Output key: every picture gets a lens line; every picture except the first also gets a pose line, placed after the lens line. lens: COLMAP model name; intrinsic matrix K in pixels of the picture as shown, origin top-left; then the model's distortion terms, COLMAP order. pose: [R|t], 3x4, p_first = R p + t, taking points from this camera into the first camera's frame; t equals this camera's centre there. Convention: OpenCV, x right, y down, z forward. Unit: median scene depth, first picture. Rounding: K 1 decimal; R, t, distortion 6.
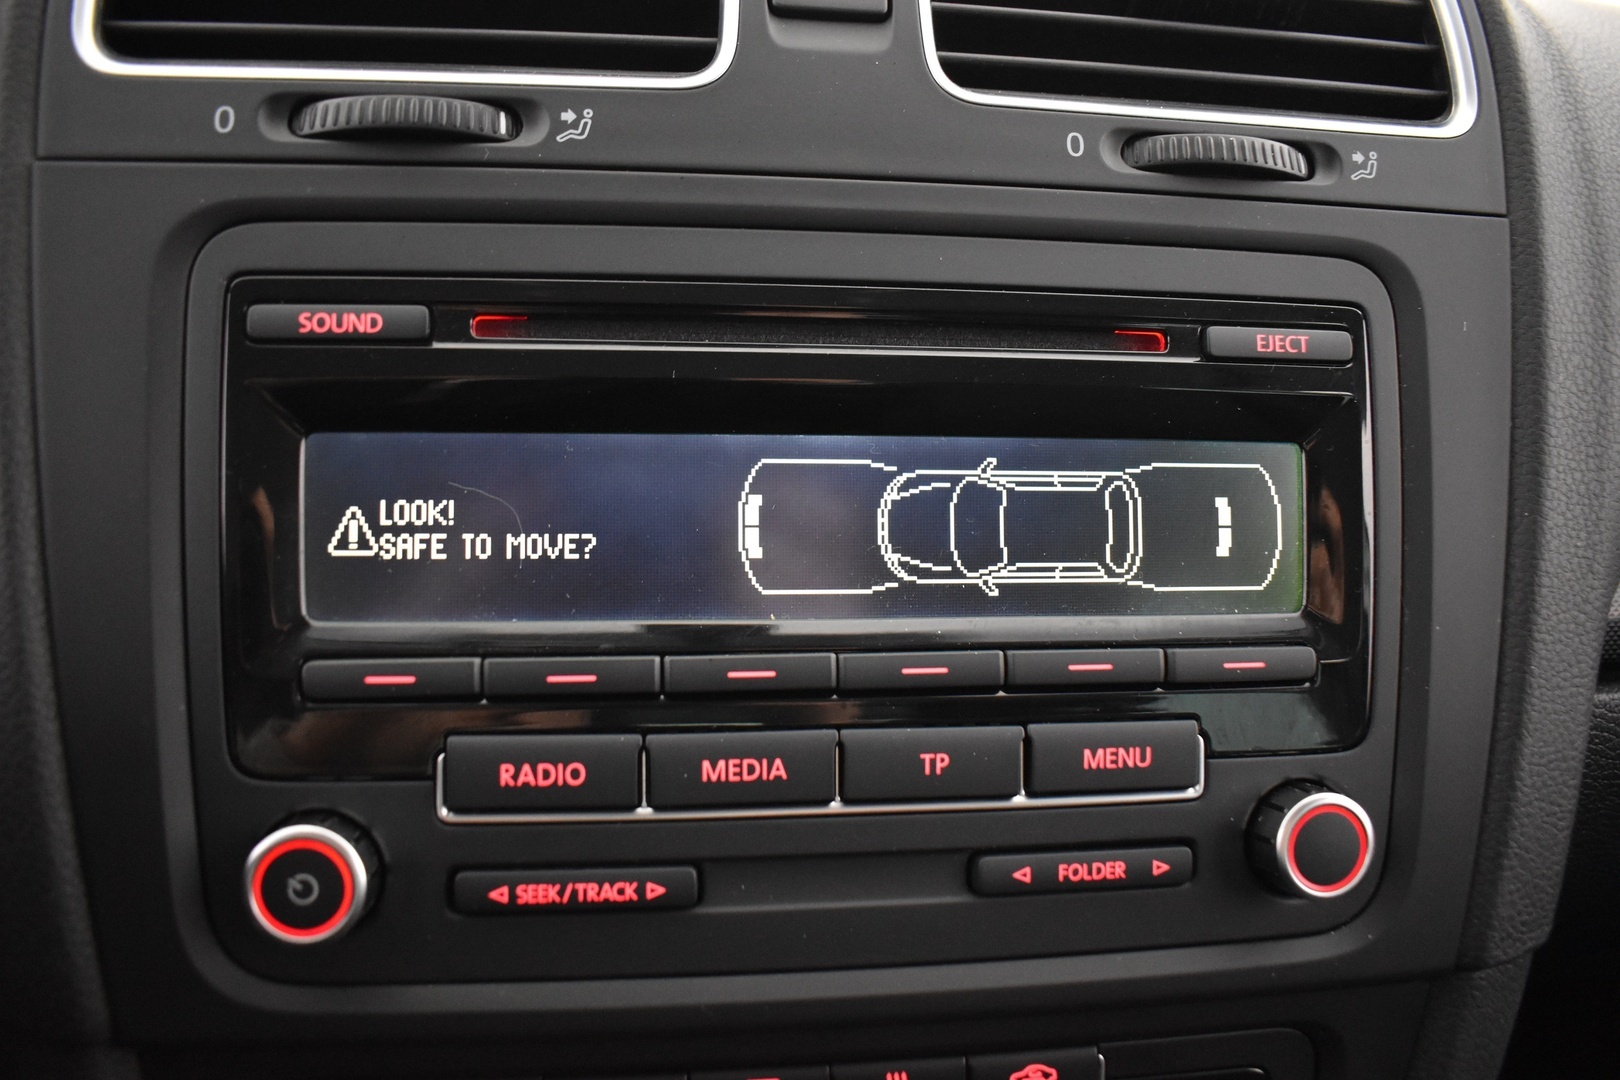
lens RADIAL K [[1250.2, 0, 807.1], [0, 1250.2, 548.1], [0, 0, 1]] dist [-0.086356, 0.004453]
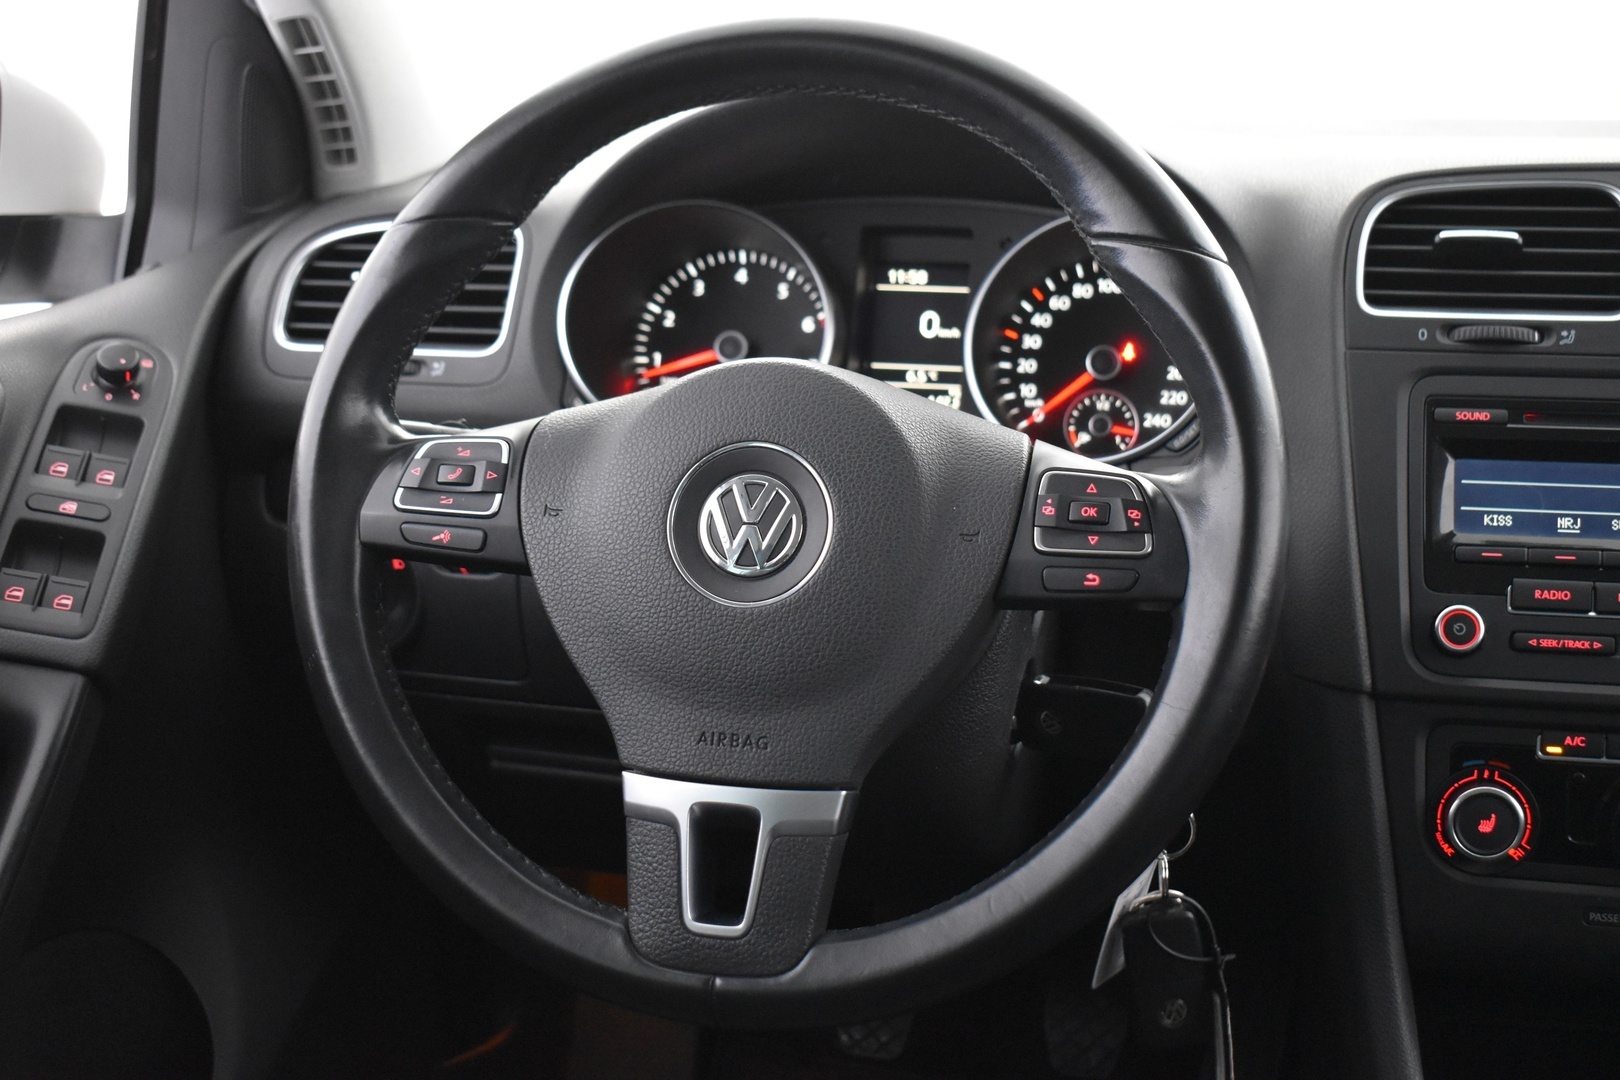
lens RADIAL K [[2119.8, 0, 811.7], [0, 2119.8, 536.3], [0, 0, 1]] dist [-0.072410, 0.000000]
pose [[0.942451, 0.026134, -0.333321, -0.203338], [-0.066086, 0.991833, -0.109090, 0.600095], [0.327748, 0.124840, 0.936481, -3.332124]]
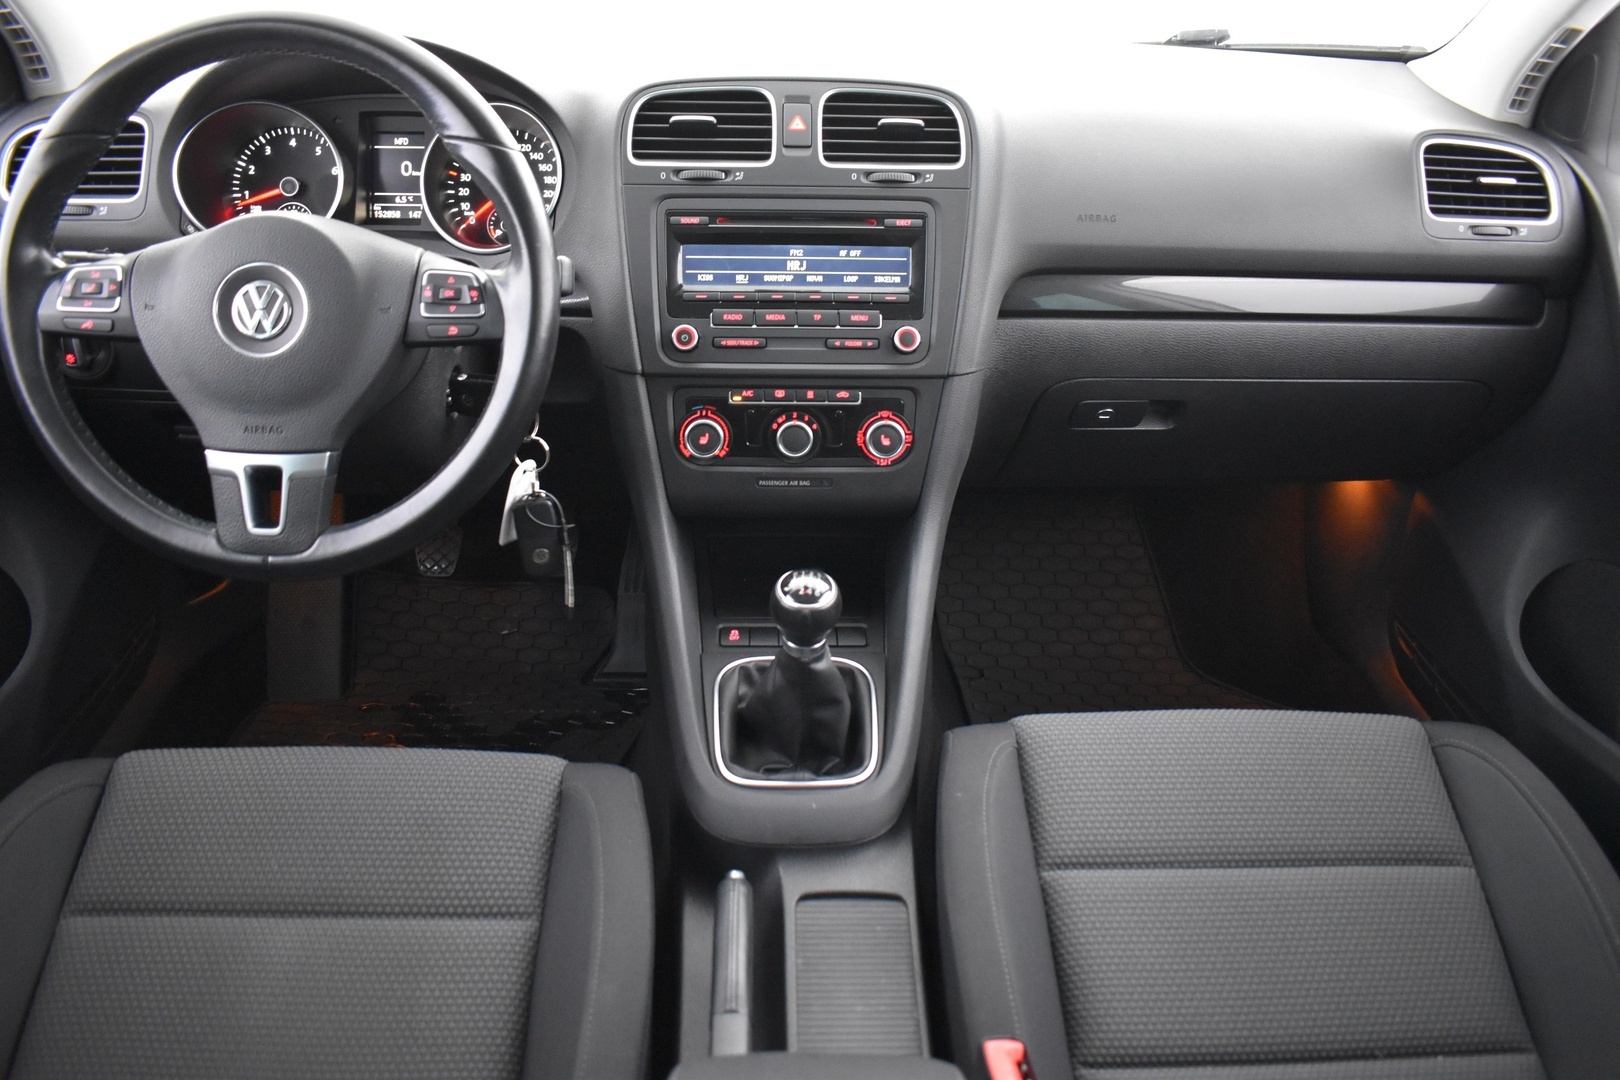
lens RADIAL K [[1250.2, 0, 805.7], [0, 1250.2, 533.4], [0, 0, 1]] dist [-0.086356, 0.004453]
pose [[0.996163, 0.016227, -0.085997, 0.466477], [-0.006511, 0.993678, 0.112078, 0.447930], [0.087272, -0.111089, 0.989971, -3.623927]]
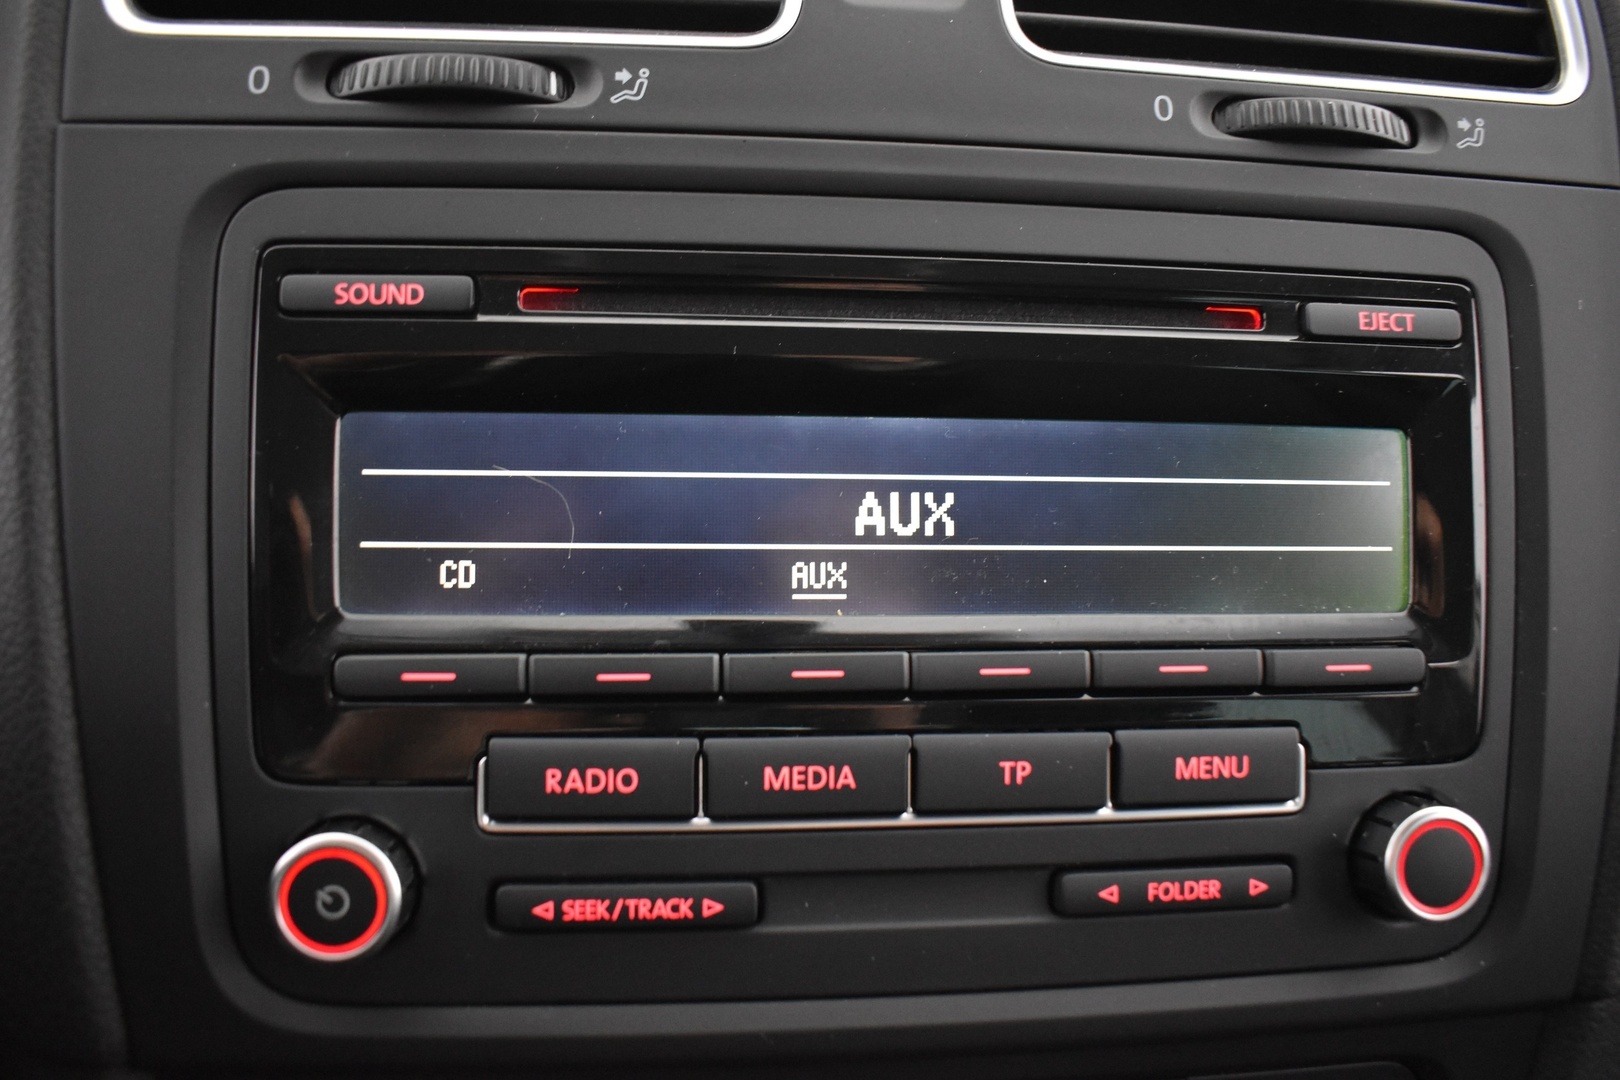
lens RADIAL K [[1250.2, 0, 800.9], [0, 1250.2, 540.1], [0, 0, 1]] dist [-0.086356, 0.004453]
pose [[0.999612, 0.004667, -0.027475, -0.031355], [-0.005086, 0.999871, -0.015217, 0.015931], [0.027401, 0.015351, 0.999507, 0.072891]]
